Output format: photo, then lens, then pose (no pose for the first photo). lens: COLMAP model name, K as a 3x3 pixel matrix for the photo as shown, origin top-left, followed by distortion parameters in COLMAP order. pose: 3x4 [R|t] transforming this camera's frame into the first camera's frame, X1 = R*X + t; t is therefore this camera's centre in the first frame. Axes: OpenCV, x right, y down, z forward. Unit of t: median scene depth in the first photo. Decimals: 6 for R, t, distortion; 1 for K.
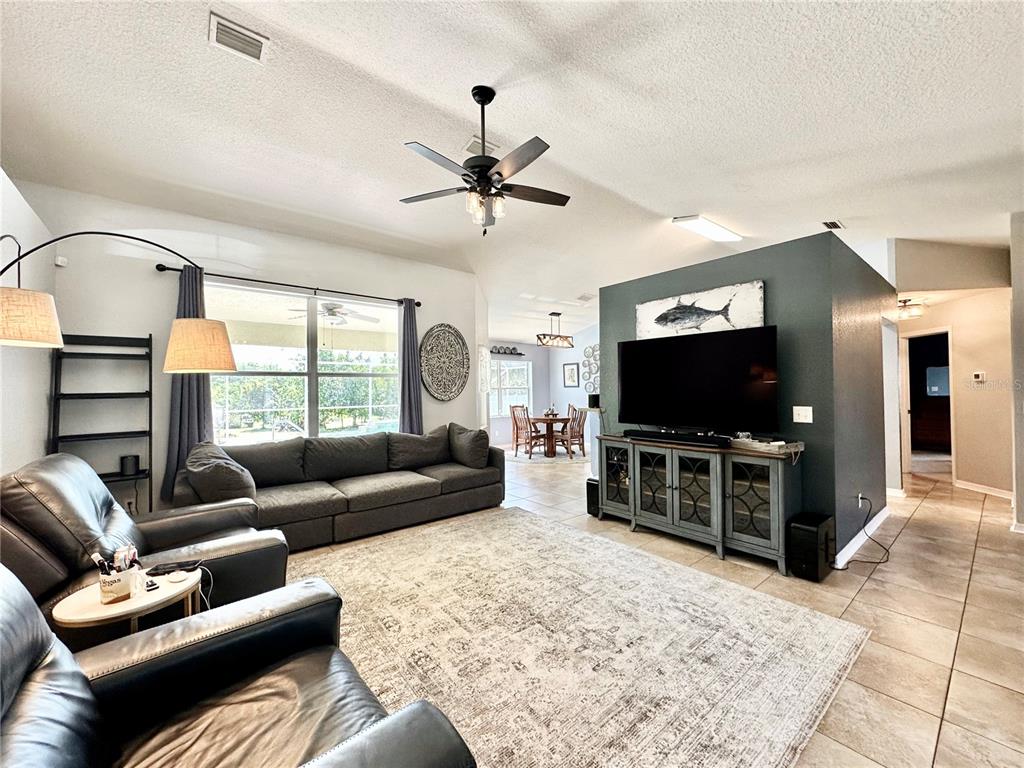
lens RADIAL K [[409.3, 0, 515.6], [0, 409.3, 382.0], [0, 0, 1]] dist [-0.003458, 0.000406]
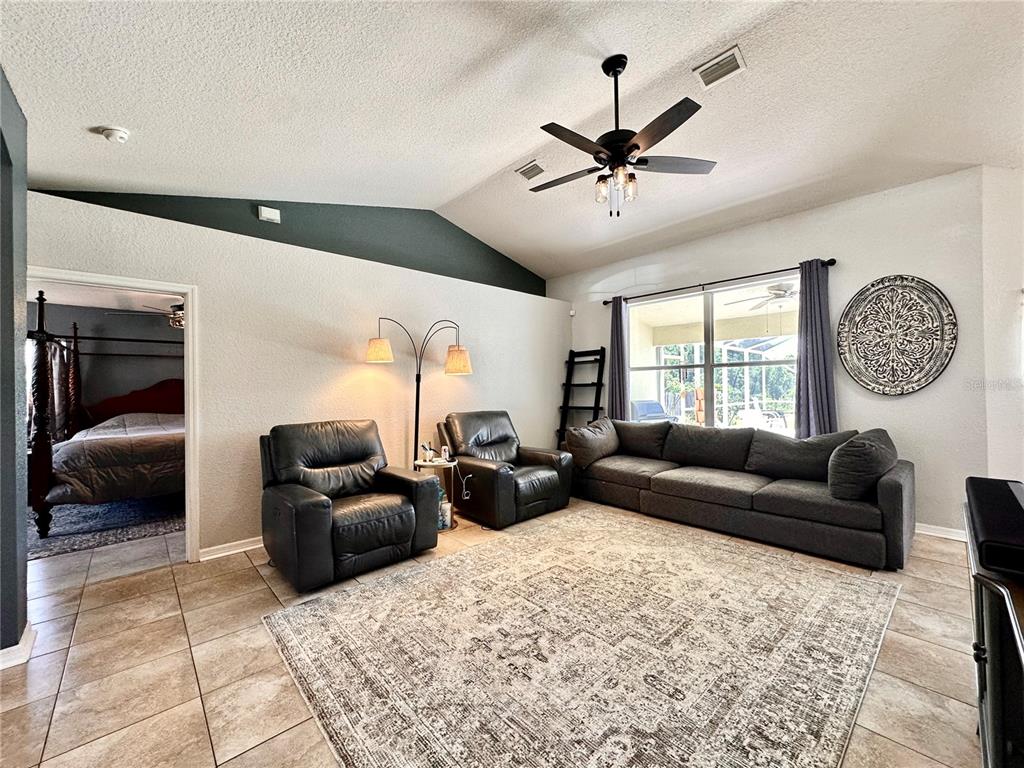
lens RADIAL K [[409.3, 0, 510.9], [0, 409.3, 385.1], [0, 0, 1]] dist [-0.003458, 0.000406]
pose [[0.052306, 0.004474, -0.998621, 0.602009], [0.029557, 0.999545, 0.006026, 0.010920], [0.998194, -0.029831, 0.052150, 0.496924]]
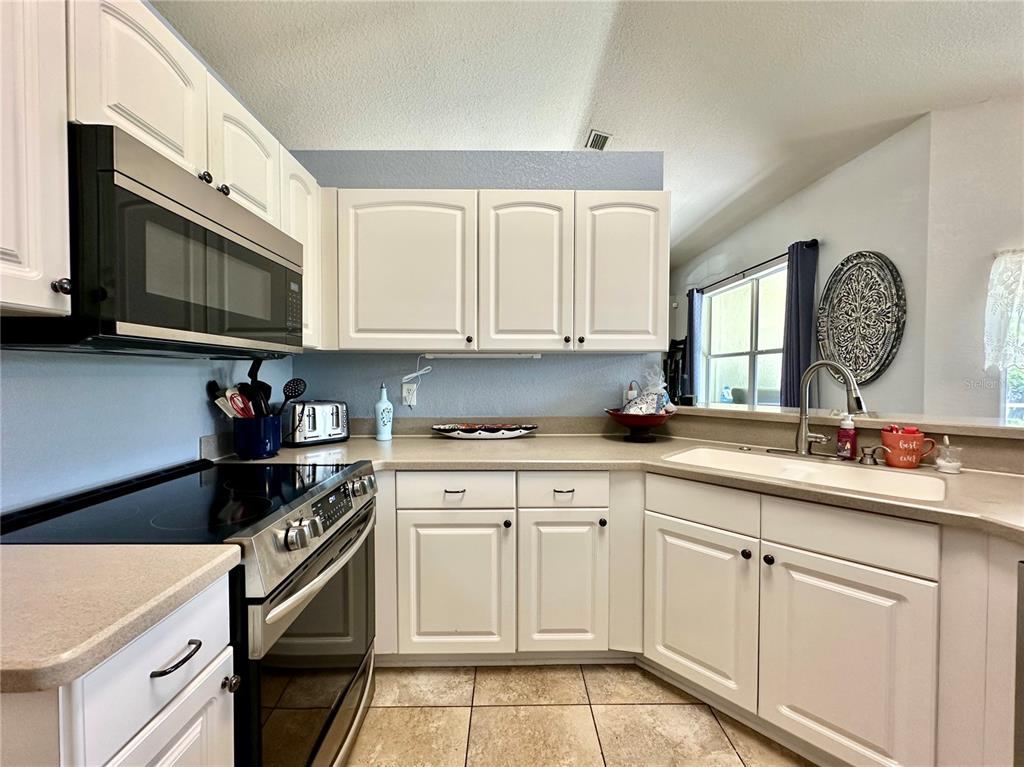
lens RADIAL K [[409.3, 0, 514.1], [0, 409.3, 384.0], [0, 0, 1]] dist [-0.003458, 0.000406]
pose [[-0.632985, 0.034699, -0.773386, 0.813833], [0.027222, 0.999375, 0.022558, 0.024370], [0.773685, -0.006774, -0.633534, 1.358554]]
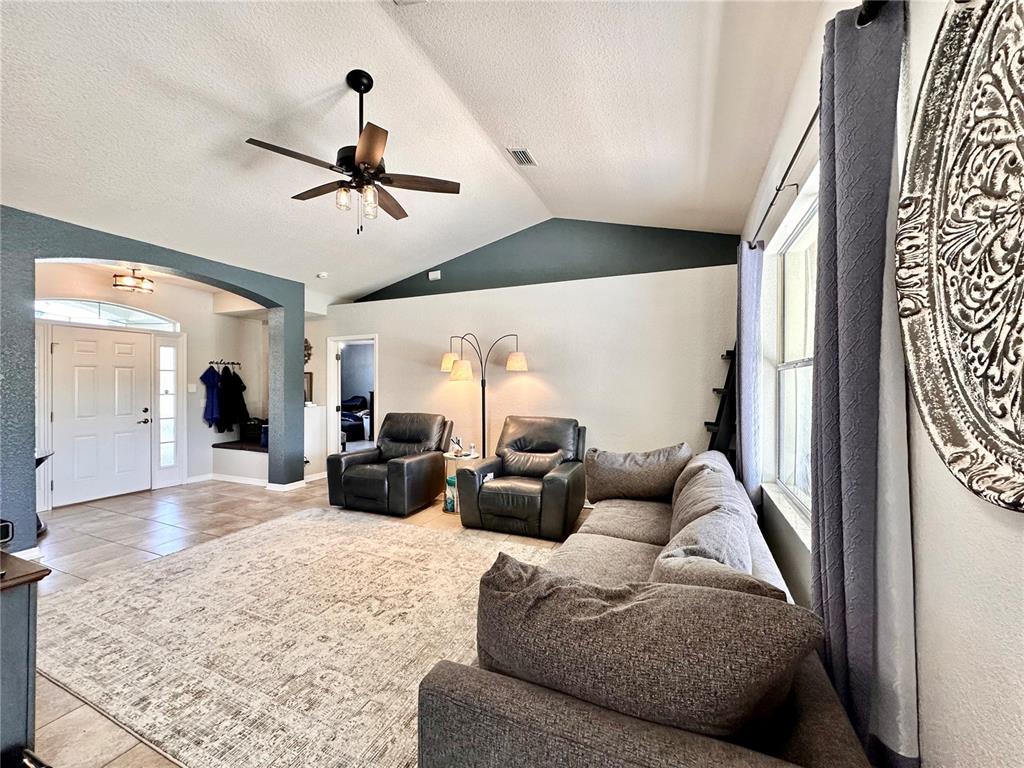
lens RADIAL K [[409.3, 0, 513.1], [0, 409.3, 383.0], [0, 0, 1]] dist [-0.003458, 0.000406]
pose [[-0.890344, 0.011111, -0.455153, 0.031750], [0.018491, 0.999760, -0.011766, 0.008376], [0.454913, -0.018893, -0.890335, 1.425145]]
